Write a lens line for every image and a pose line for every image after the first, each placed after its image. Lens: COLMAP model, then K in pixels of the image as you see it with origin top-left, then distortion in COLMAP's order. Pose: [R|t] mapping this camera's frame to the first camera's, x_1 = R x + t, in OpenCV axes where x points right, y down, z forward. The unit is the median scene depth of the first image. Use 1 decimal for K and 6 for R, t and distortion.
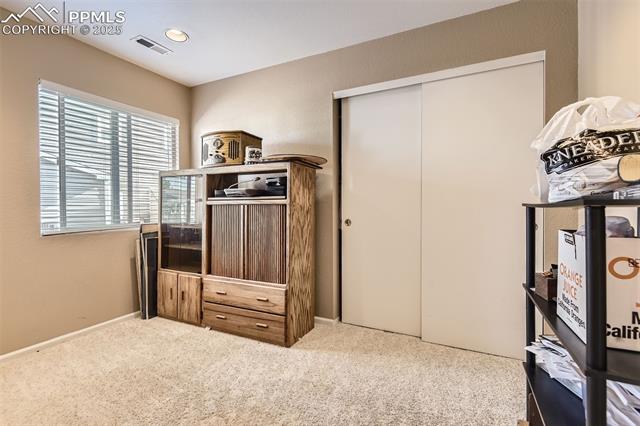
lens RADIAL K [[293.8, 0, 320.9], [0, 293.8, 214.6], [0, 0, 1]] dist [-0.013965, -0.001638]
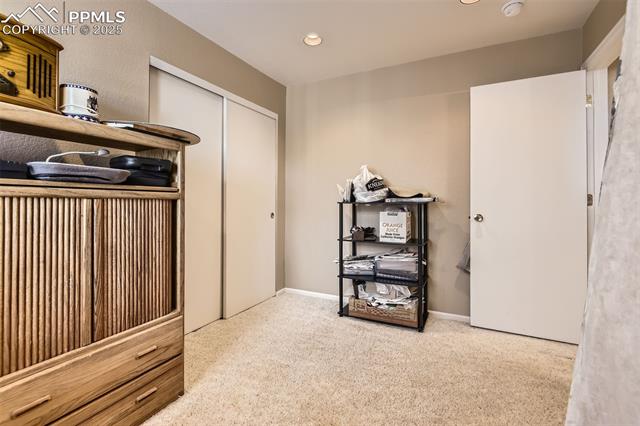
lens RADIAL K [[293.8, 0, 325.0], [0, 293.8, 198.2], [0, 0, 1]] dist [-0.013965, -0.001638]
pose [[-0.025073, 0.018405, 0.999516, -0.814027], [0.020842, 0.999623, -0.017884, -0.015615], [-0.999468, 0.020383, -0.025447, 0.622700]]
